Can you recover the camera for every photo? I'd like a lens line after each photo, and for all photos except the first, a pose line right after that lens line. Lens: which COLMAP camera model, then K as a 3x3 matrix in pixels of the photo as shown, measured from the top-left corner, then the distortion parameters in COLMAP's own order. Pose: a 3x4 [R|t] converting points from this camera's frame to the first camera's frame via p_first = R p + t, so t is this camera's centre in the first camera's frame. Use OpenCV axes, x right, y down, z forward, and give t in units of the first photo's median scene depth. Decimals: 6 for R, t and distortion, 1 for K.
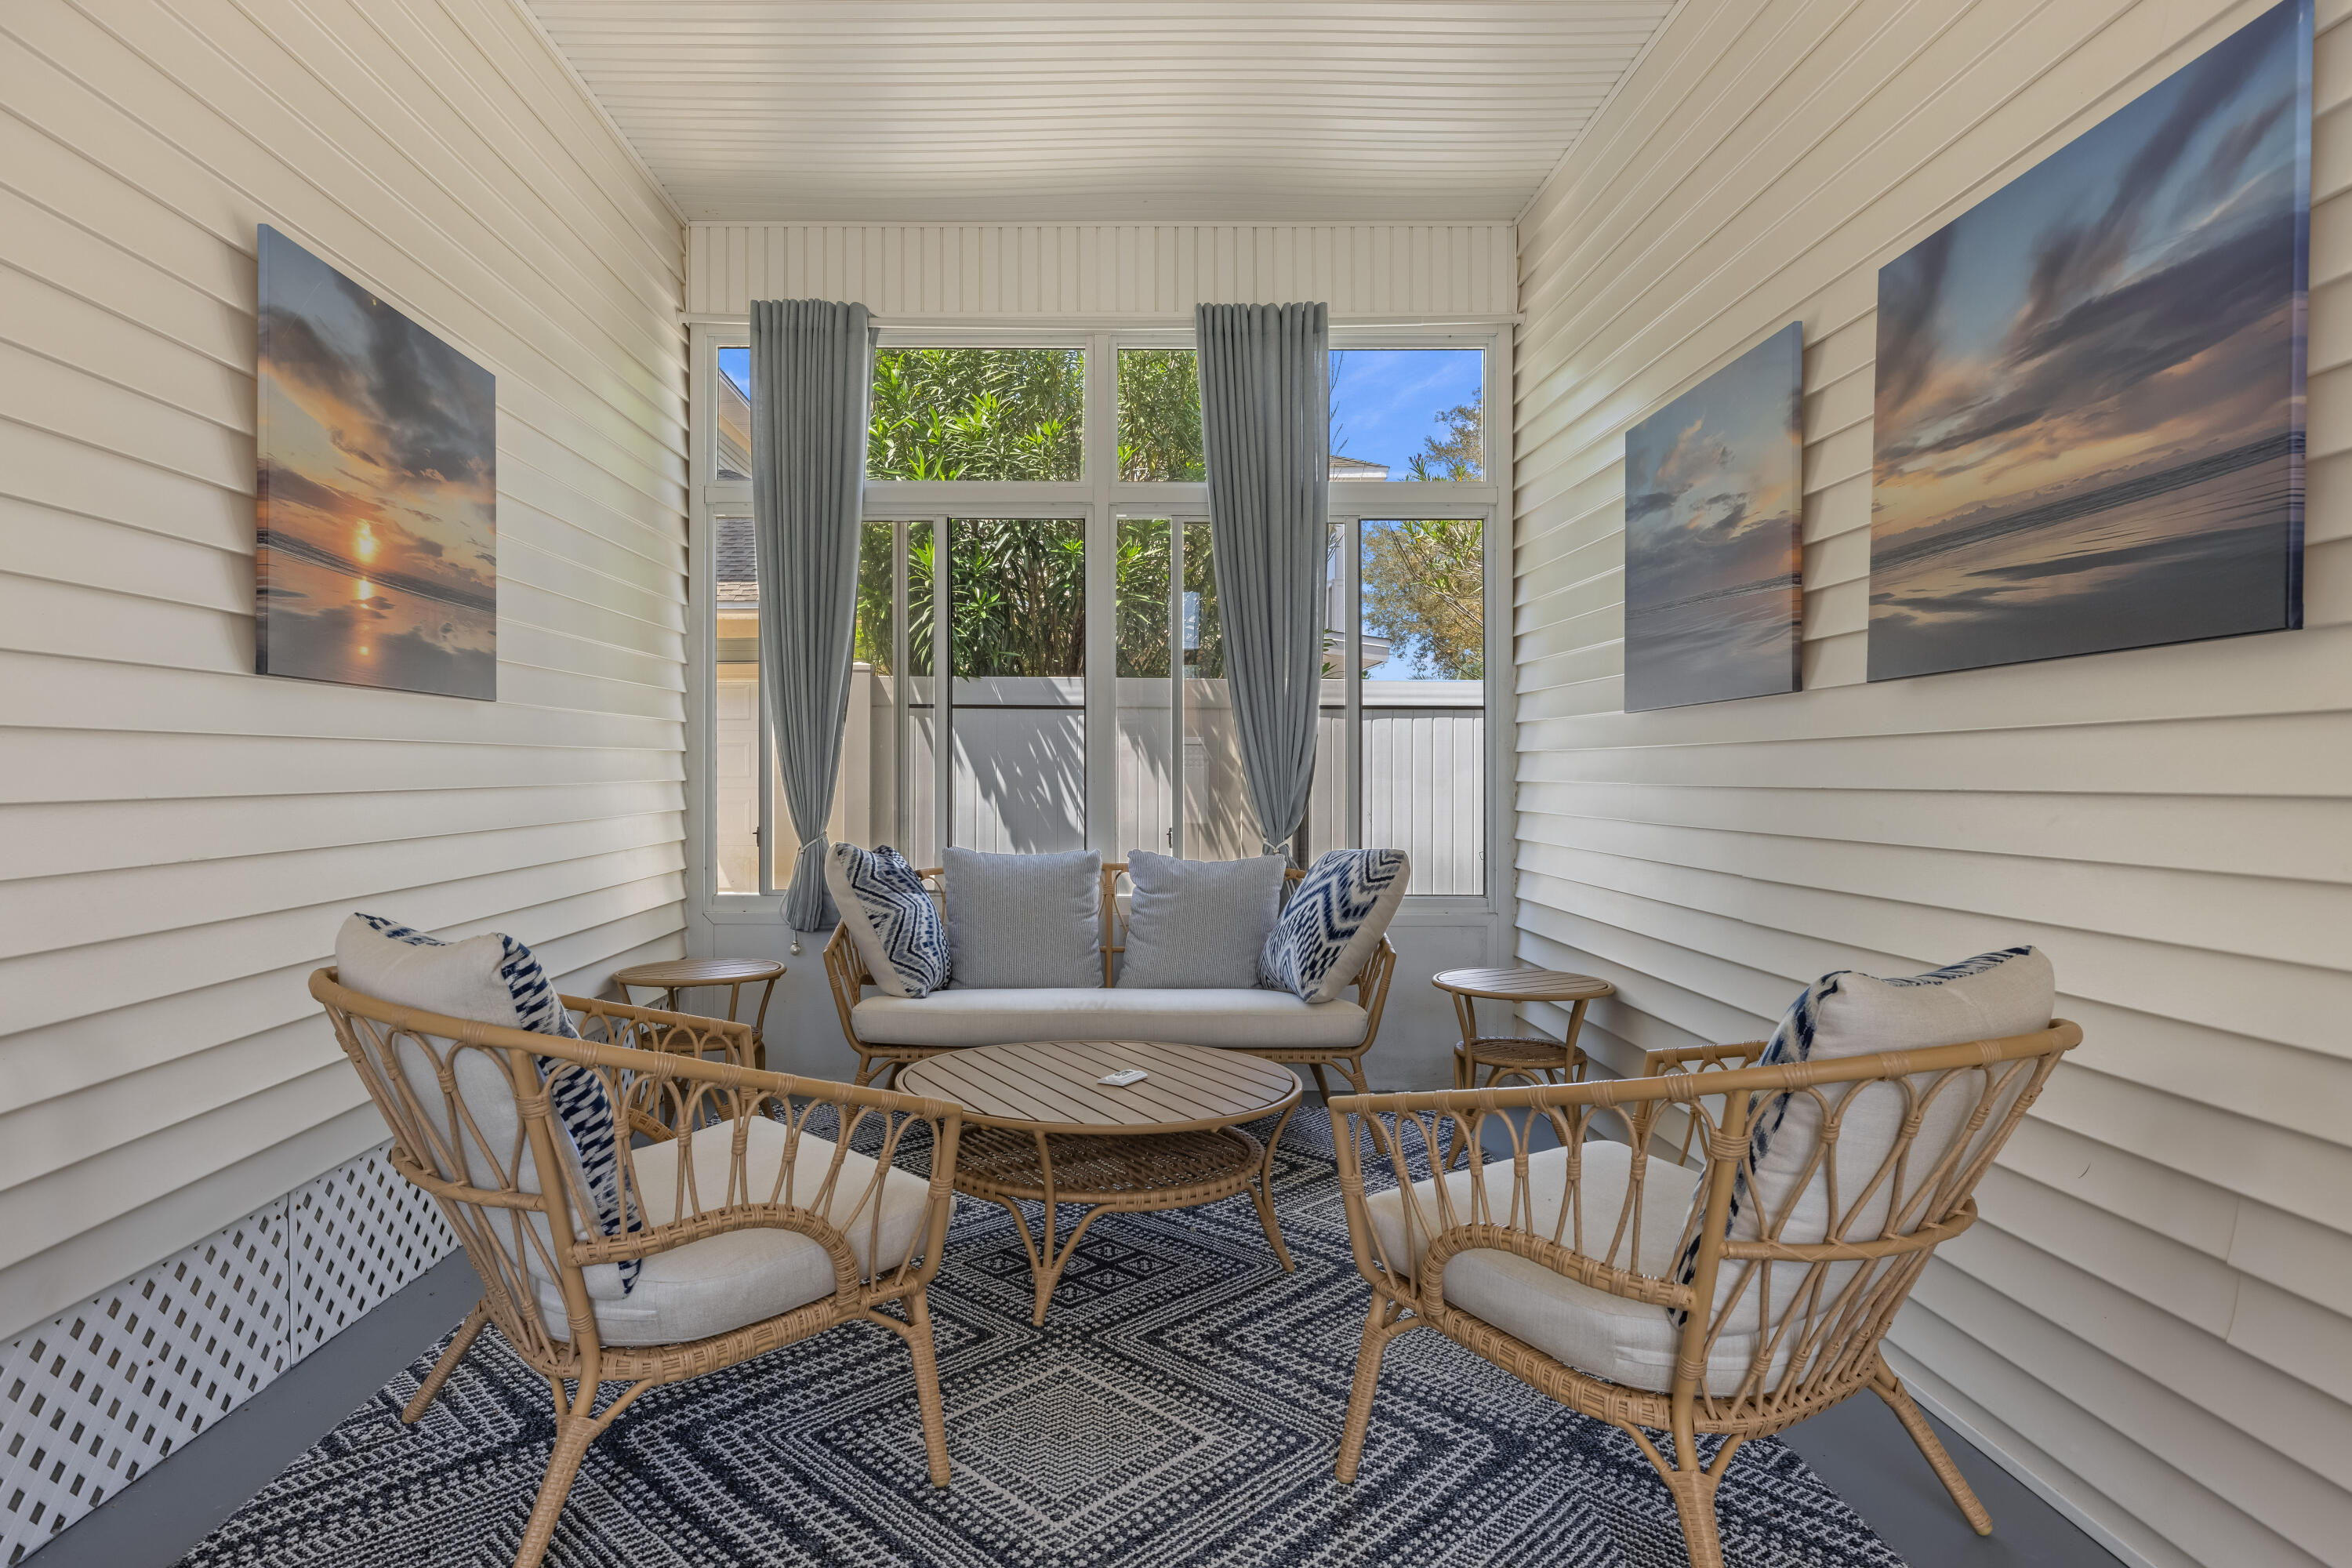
lens RADIAL K [[1400.6, 0, 1101.4], [0, 1400.6, 764.2], [0, 0, 1]] dist [0.007966, -0.000518]
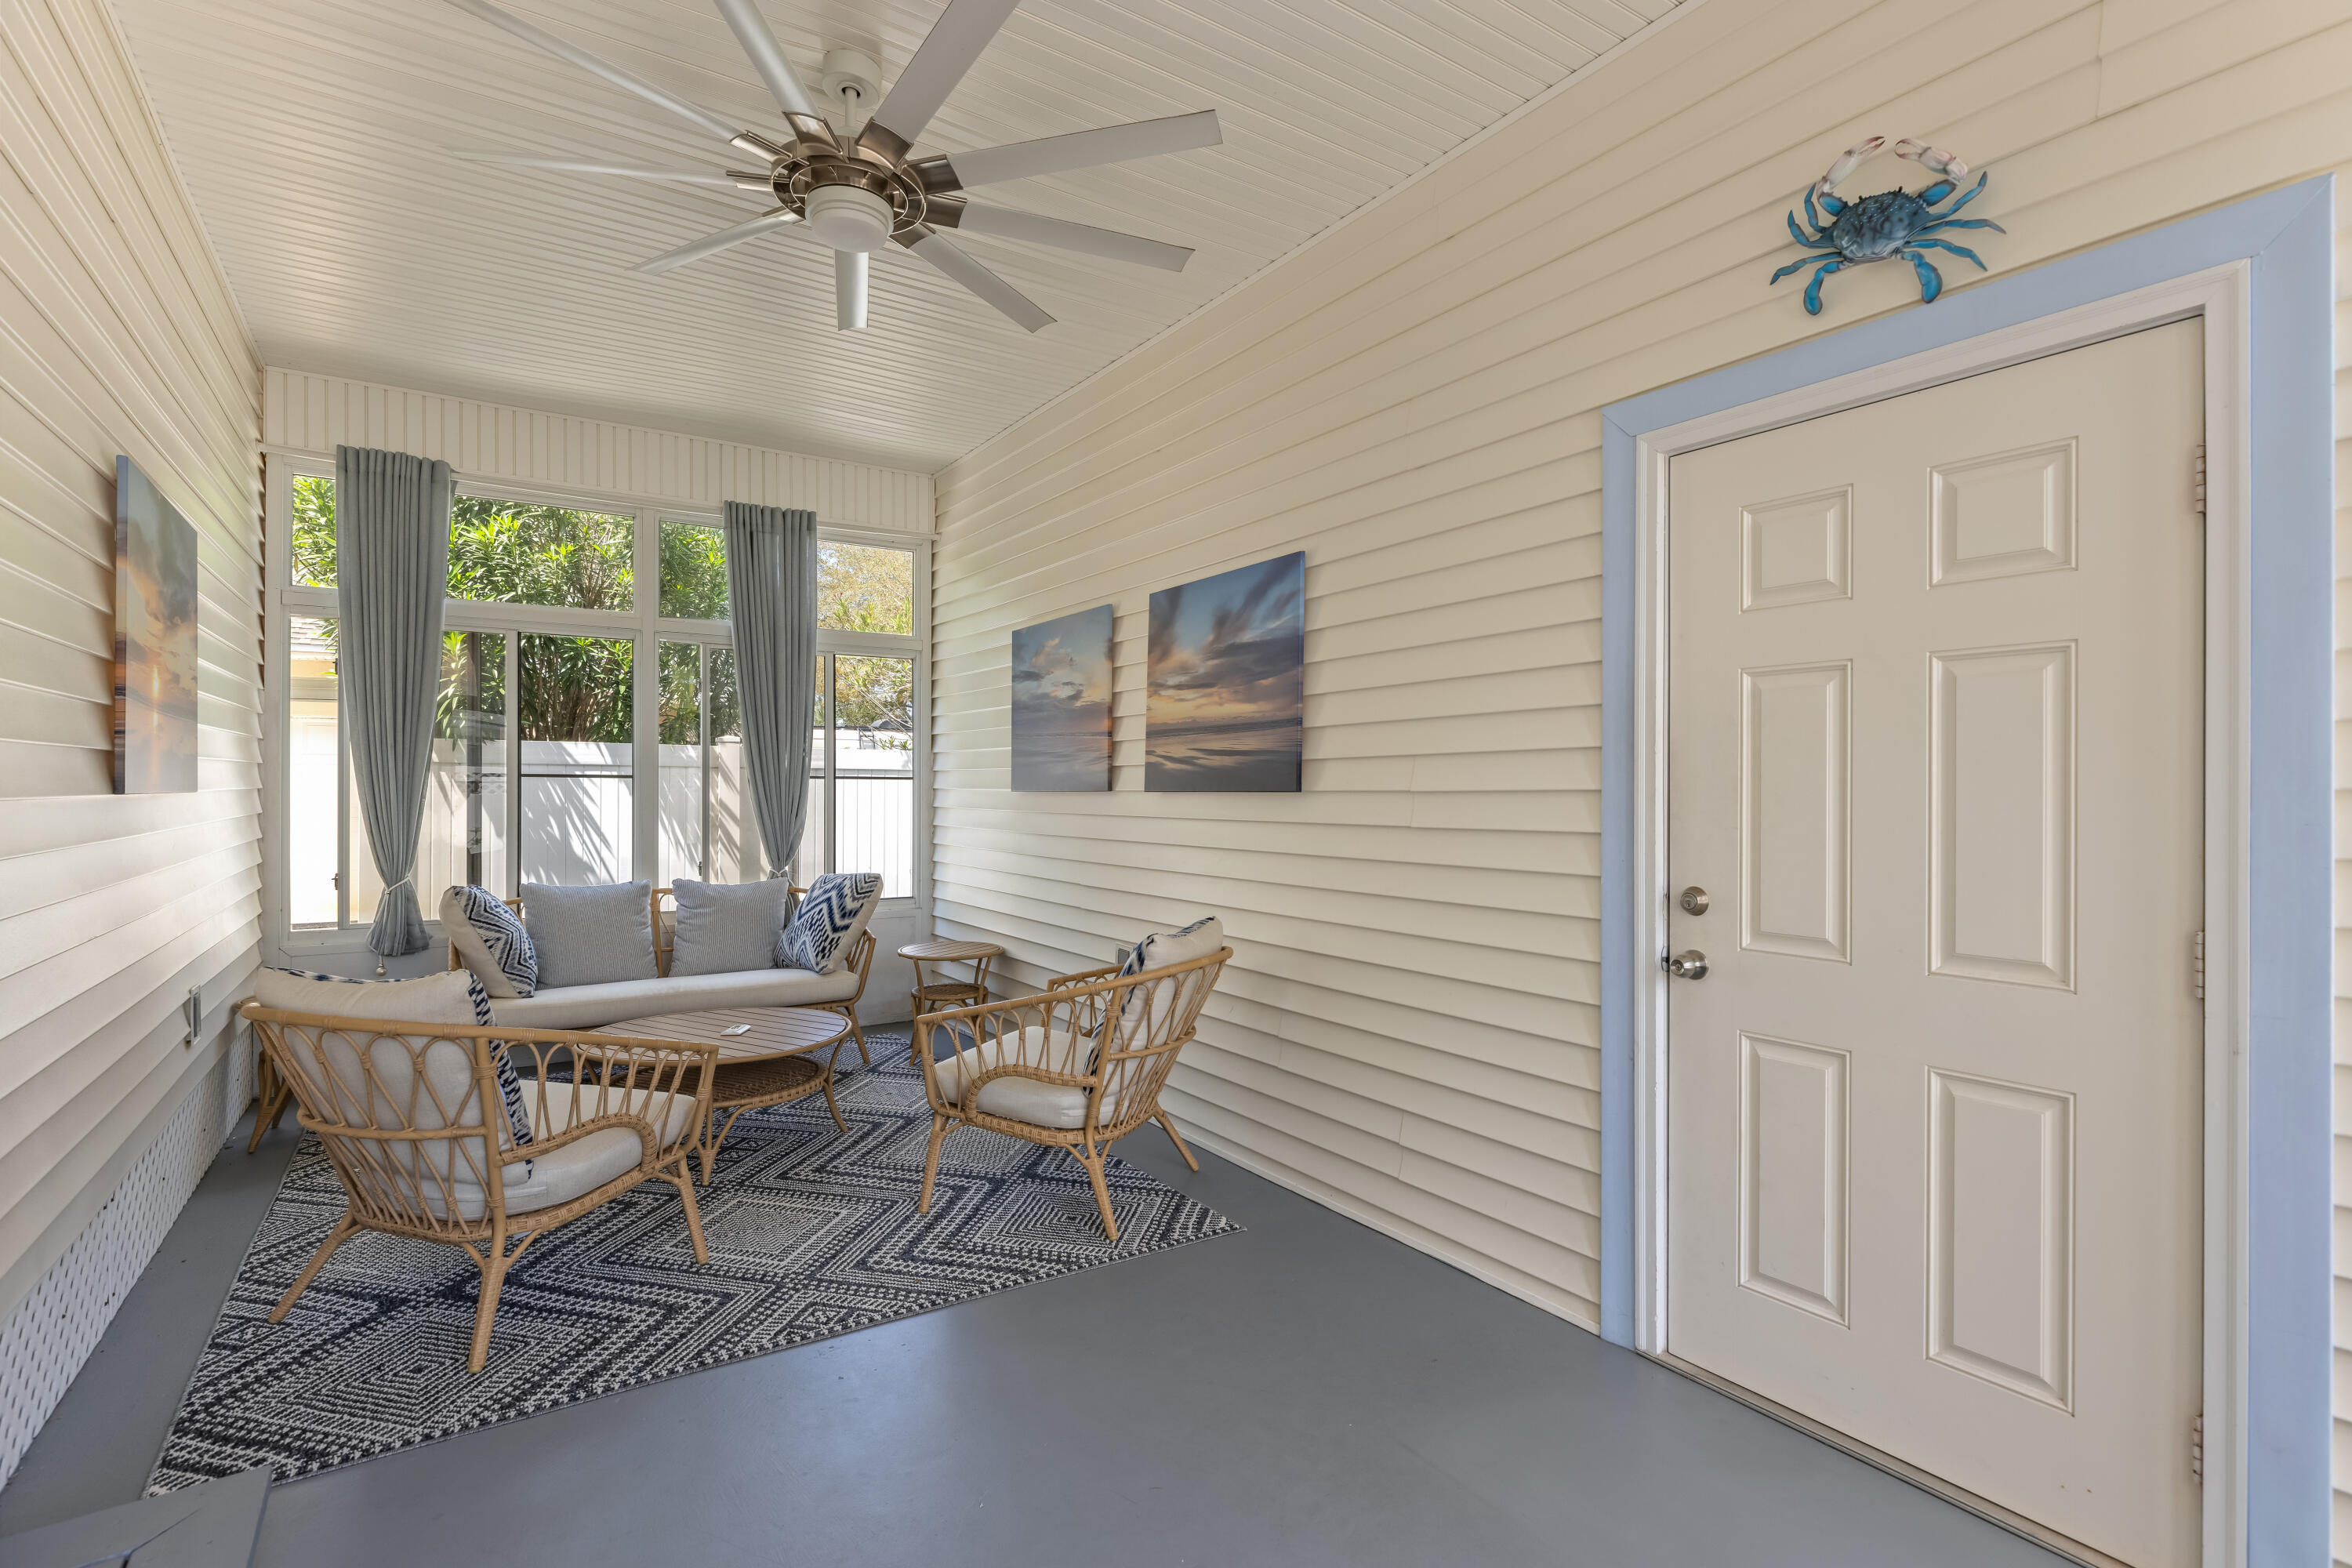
lens RADIAL K [[1061.1, 0, 1175.2], [0, 1061.1, 787.2], [0, 0, 1]] dist [0.000804, 0.001104]
pose [[0.837449, 0.002206, 0.546511, -0.267703], [-0.003213, 0.999994, 0.000887, -0.064394], [-0.546506, -0.002499, 0.837452, -0.331991]]
